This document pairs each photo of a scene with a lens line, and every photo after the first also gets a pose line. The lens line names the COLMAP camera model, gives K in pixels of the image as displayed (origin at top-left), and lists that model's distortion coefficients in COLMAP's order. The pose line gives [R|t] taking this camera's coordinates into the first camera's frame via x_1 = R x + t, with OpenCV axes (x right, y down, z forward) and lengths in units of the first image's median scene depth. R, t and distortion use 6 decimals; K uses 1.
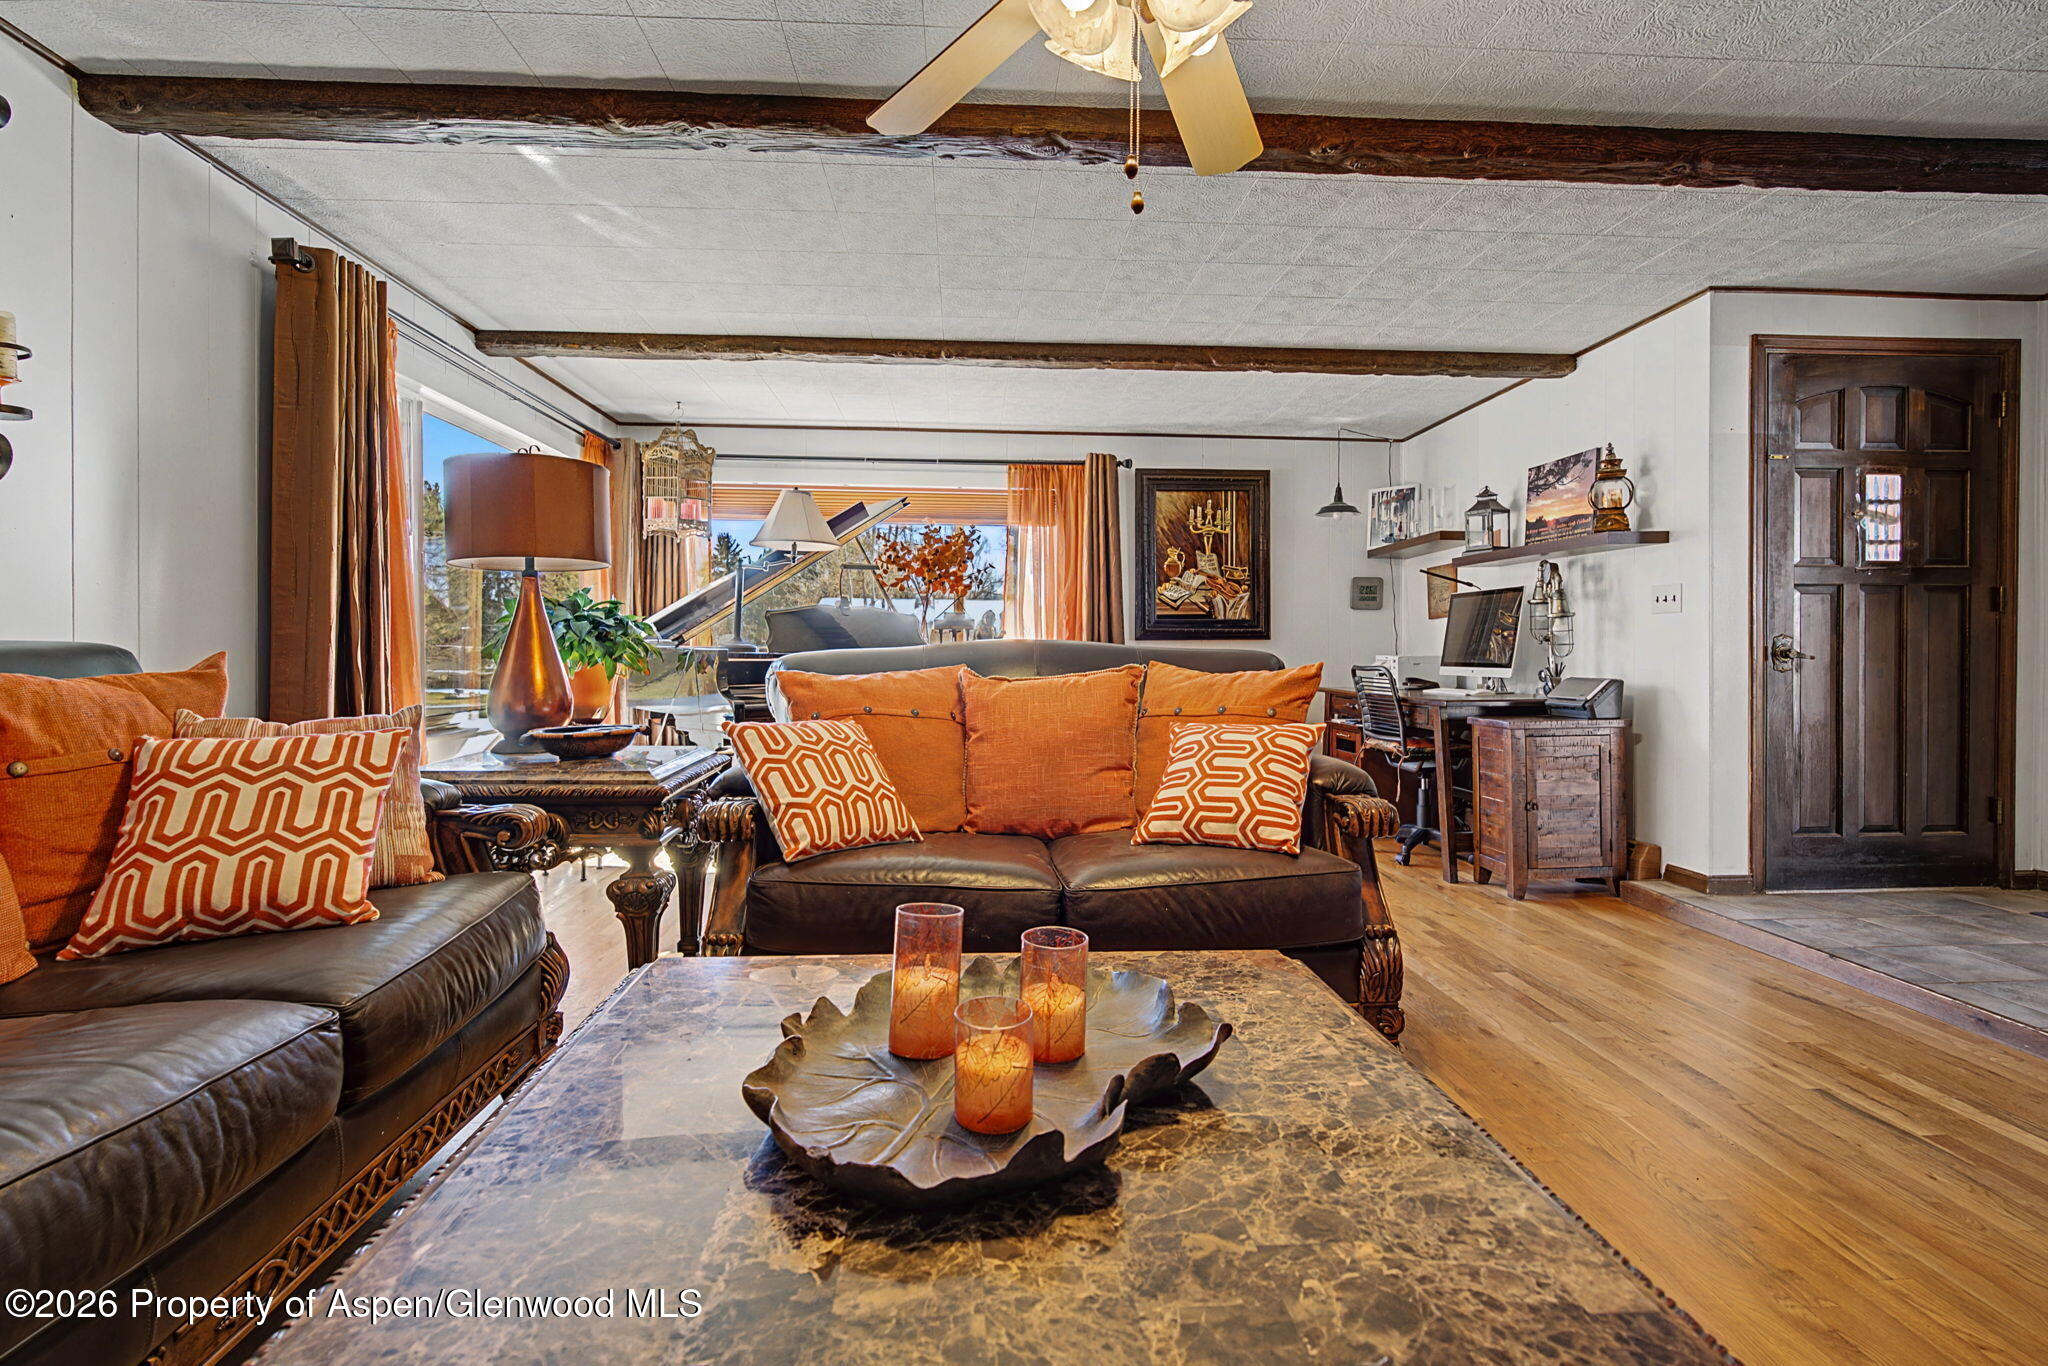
lens RADIAL K [[973.2, 0, 1025.6], [0, 973.2, 667.8], [0, 0, 1]] dist [-0.001133, -0.000068]
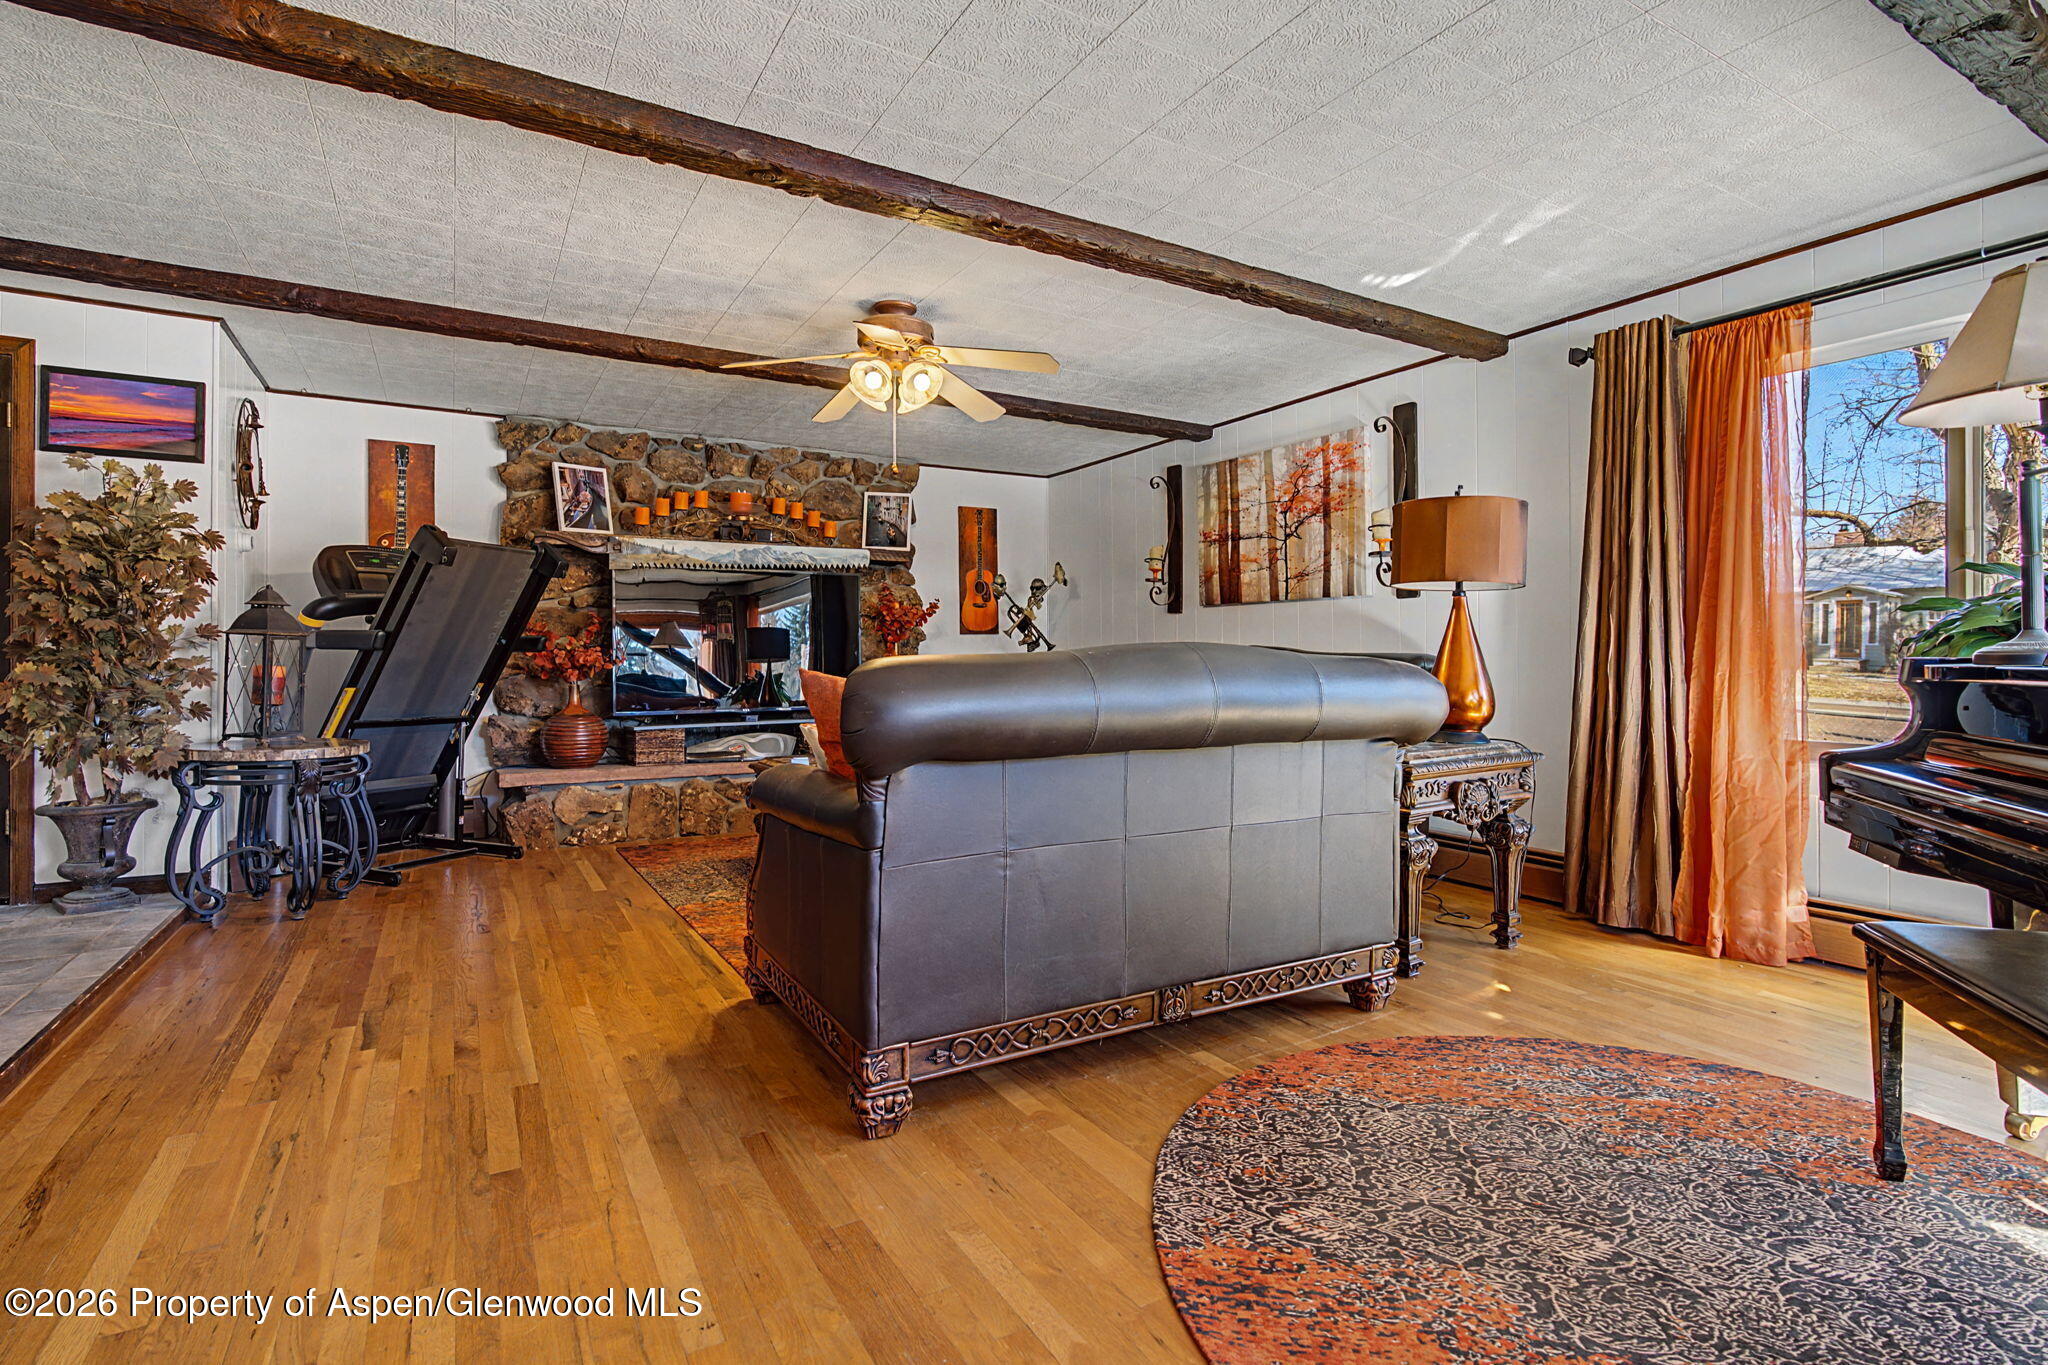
lens RADIAL K [[973.2, 0, 1023.3], [0, 973.2, 669.2], [0, 0, 1]] dist [-0.001133, -0.000068]
pose [[-0.891052, 0.003471, -0.453888, 0.598069], [-0.007709, 0.999711, 0.022779, -0.031917], [0.453836, 0.023797, -0.890767, 2.150021]]
